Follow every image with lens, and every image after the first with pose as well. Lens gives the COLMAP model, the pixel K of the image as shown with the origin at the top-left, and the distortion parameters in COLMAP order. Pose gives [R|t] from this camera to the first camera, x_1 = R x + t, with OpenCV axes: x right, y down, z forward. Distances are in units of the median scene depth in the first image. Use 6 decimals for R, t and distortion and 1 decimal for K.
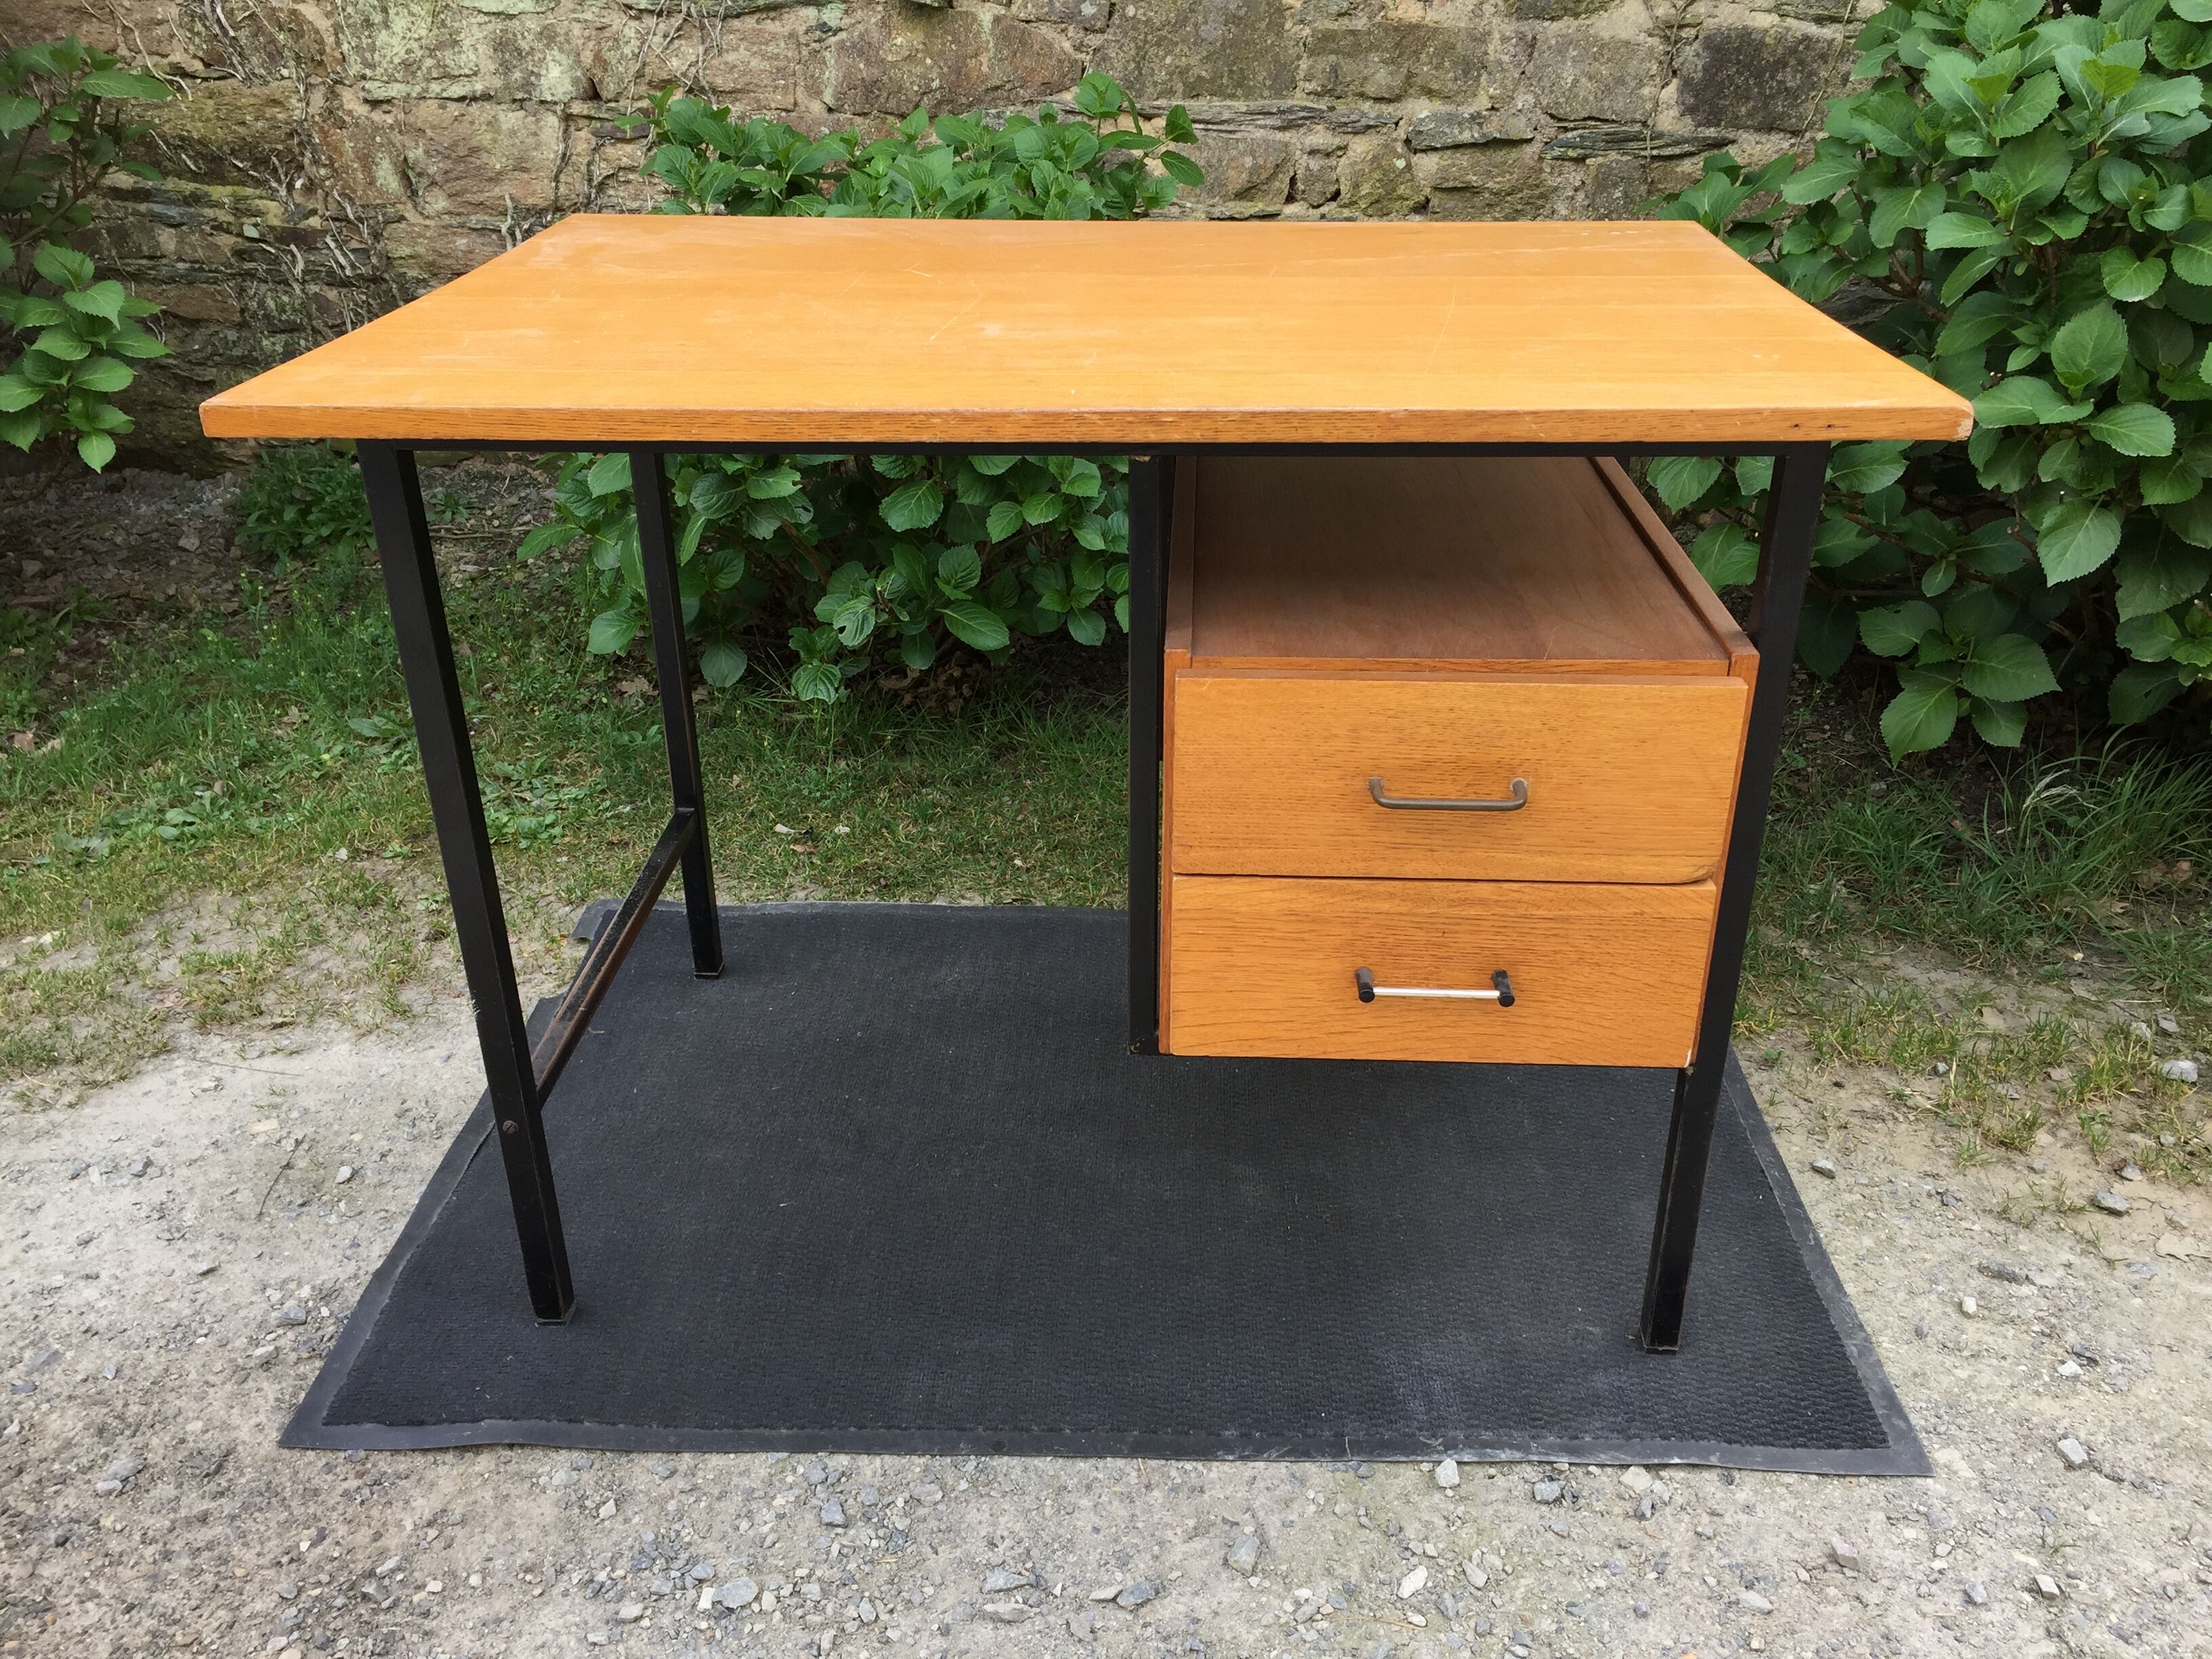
lens RADIAL K [[1904.2, 0, 1123.7], [0, 1904.2, 832.6], [0, 0, 1]] dist [0.082473, -0.119533]
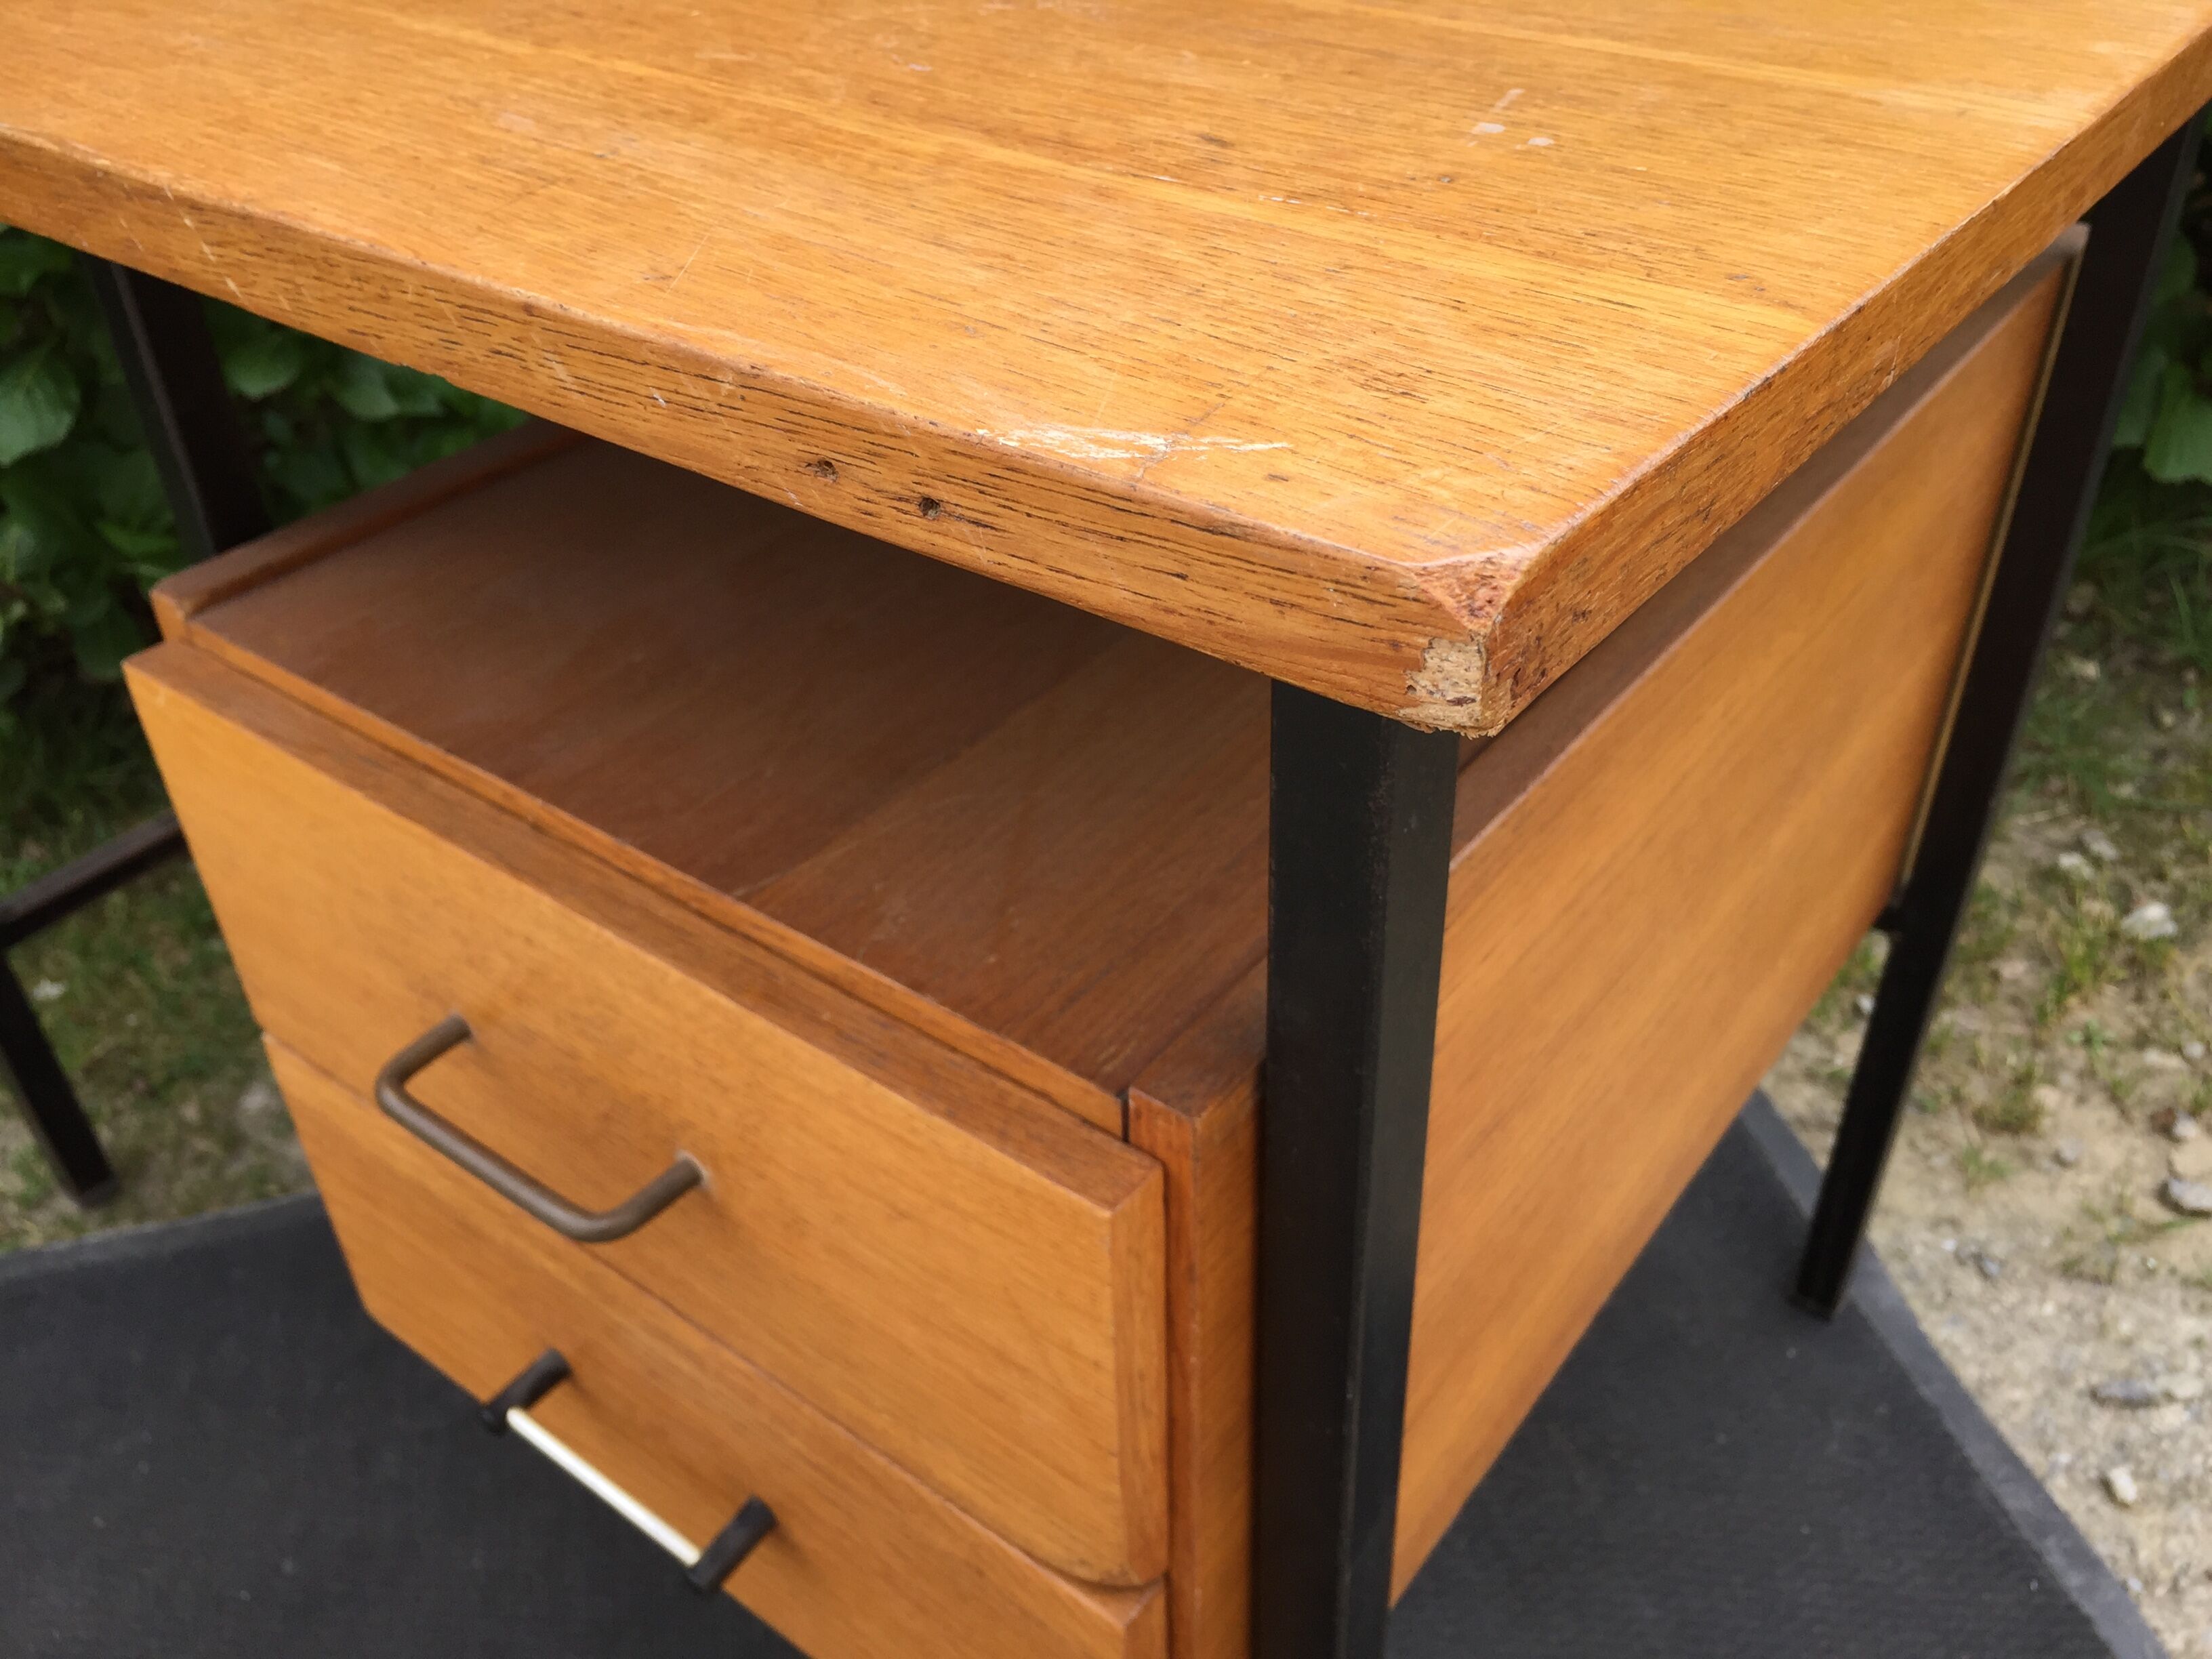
lens RADIAL K [[1904.2, 0, 1111.7], [0, 1904.2, 837.0], [0, 0, 1]] dist [0.082473, -0.119533]
pose [[0.937941, -0.240386, 0.249961, 0.015062], [0.195526, 0.961854, 0.191329, -0.077125], [-0.286419, -0.130581, 0.949164, 0.295084]]
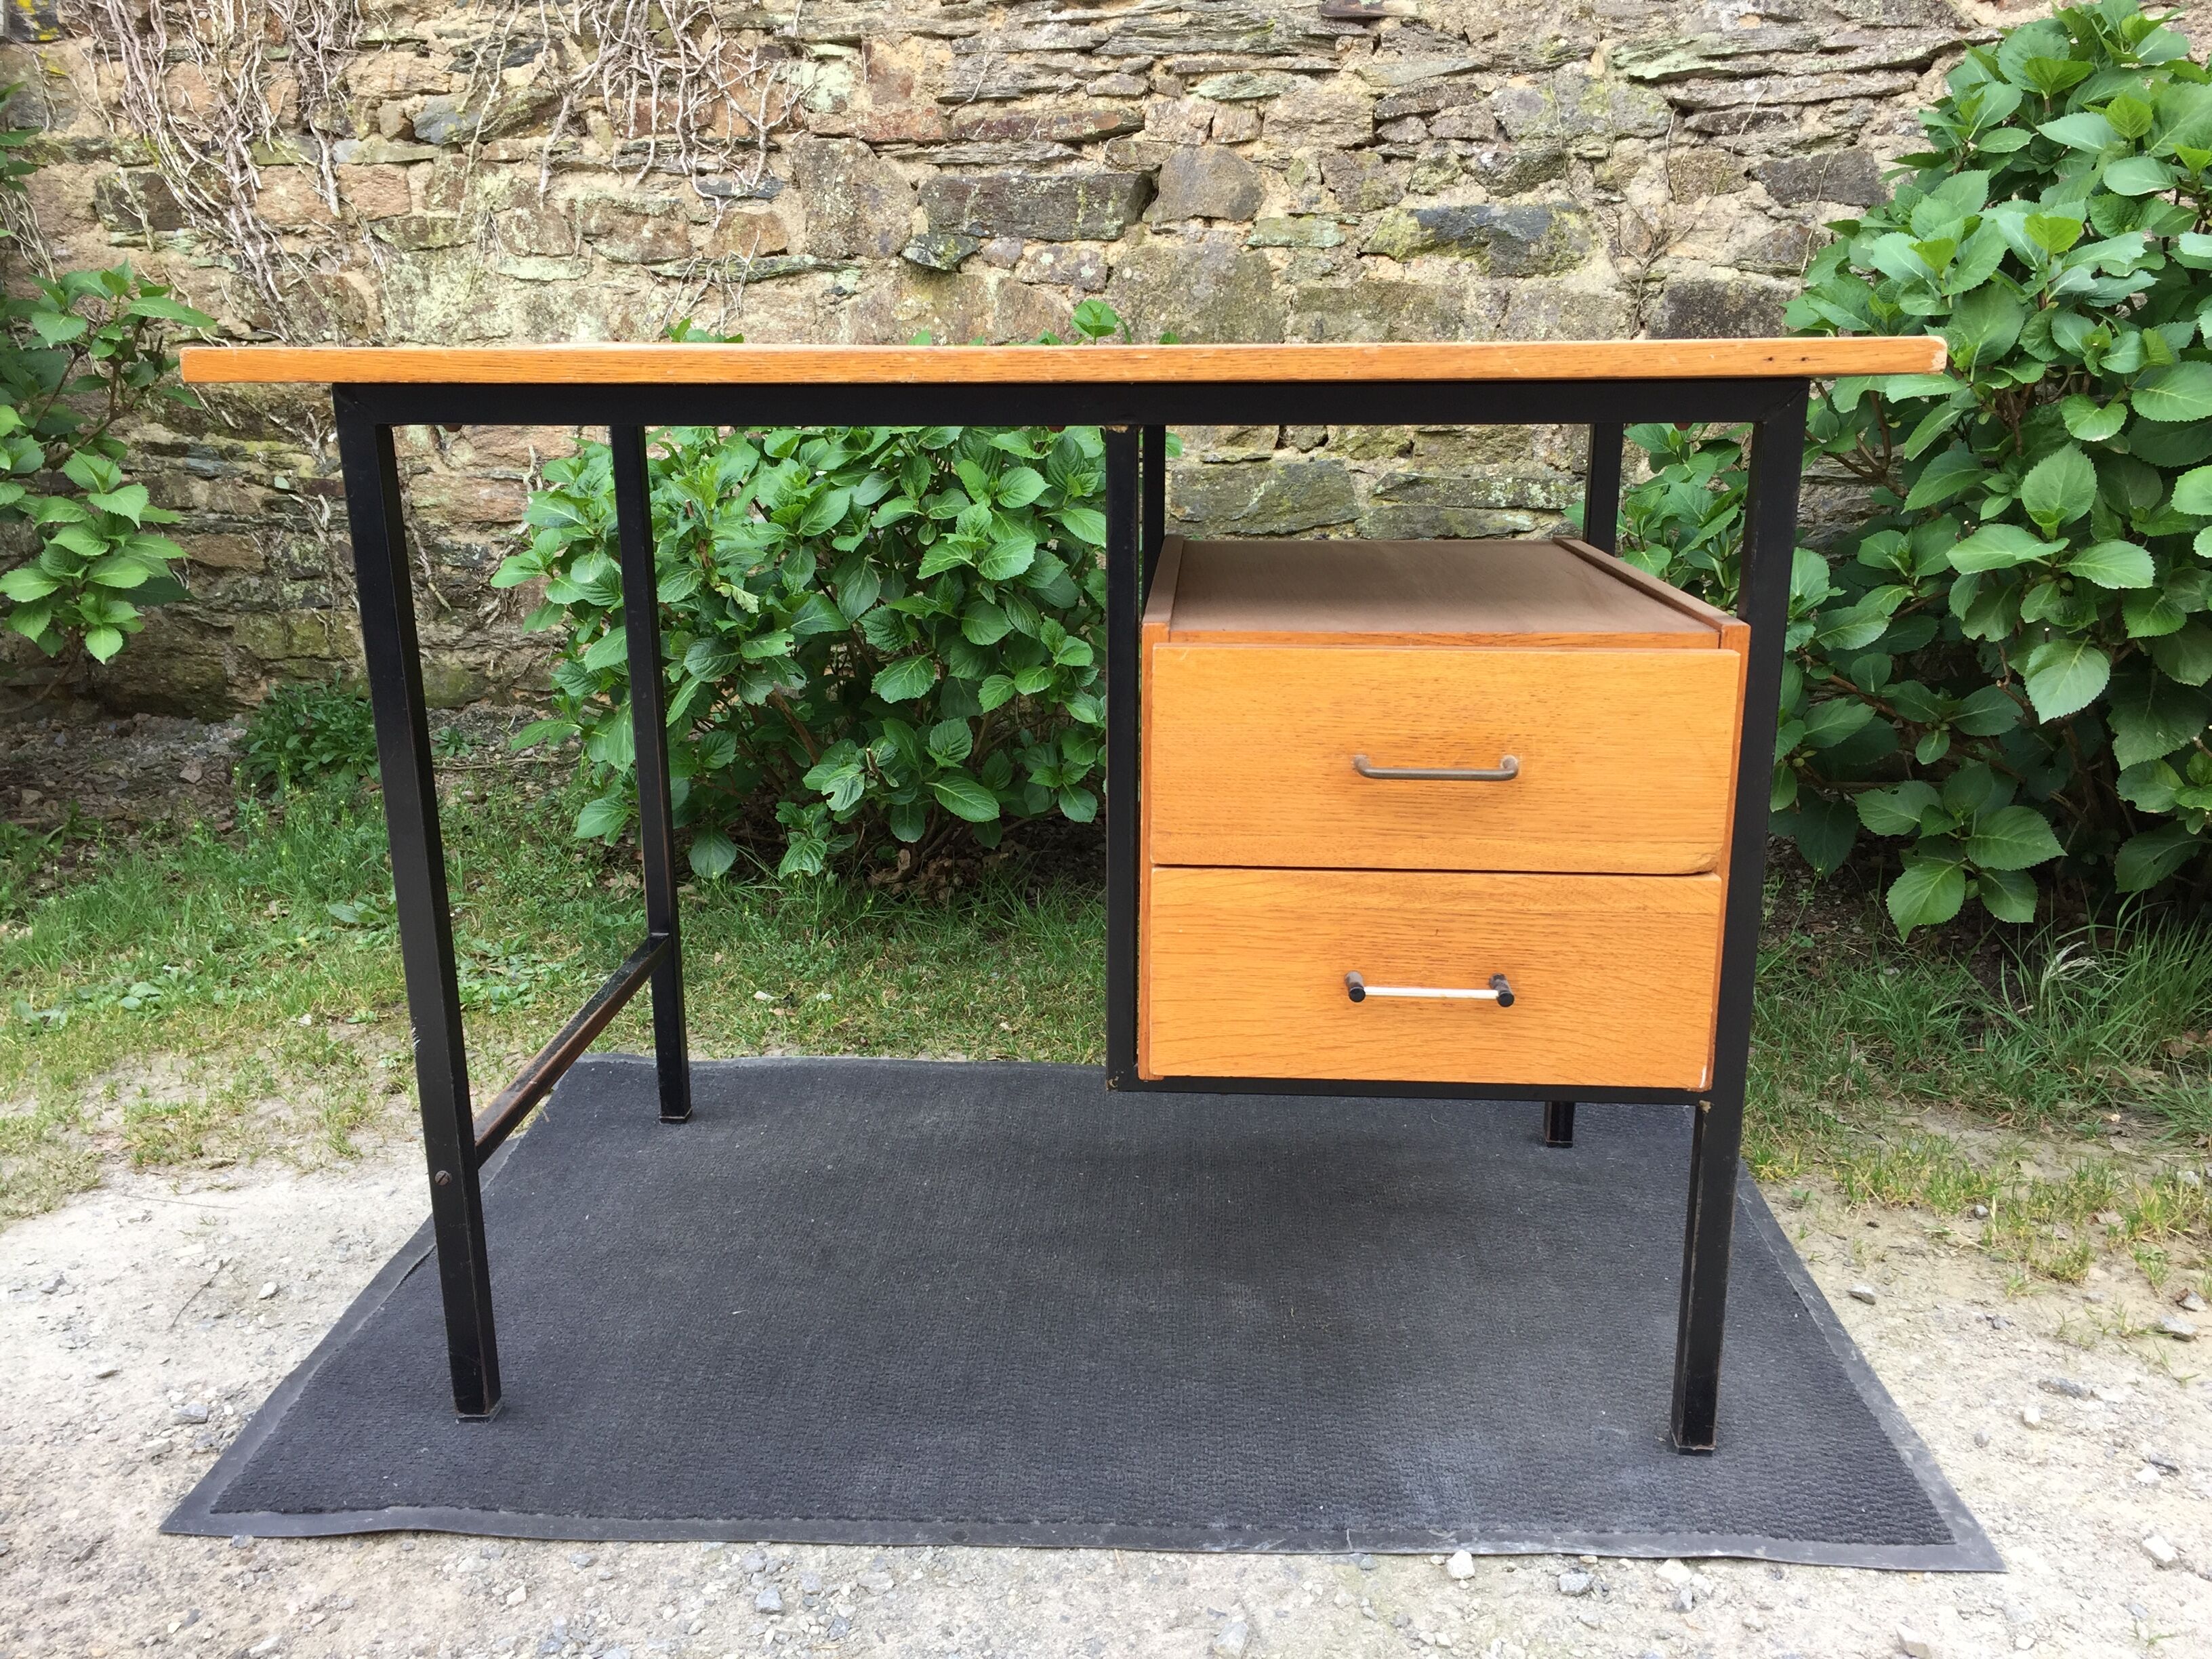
lens RADIAL K [[1904.2, 0, 1116.3], [0, 1904.2, 817.3], [0, 0, 1]] dist [0.082473, -0.119533]
pose [[0.999963, 0.005461, -0.006712, 0.006313], [-0.006726, 0.978521, -0.206036, 0.088393], [0.005443, 0.206073, 0.978521, 0.026952]]
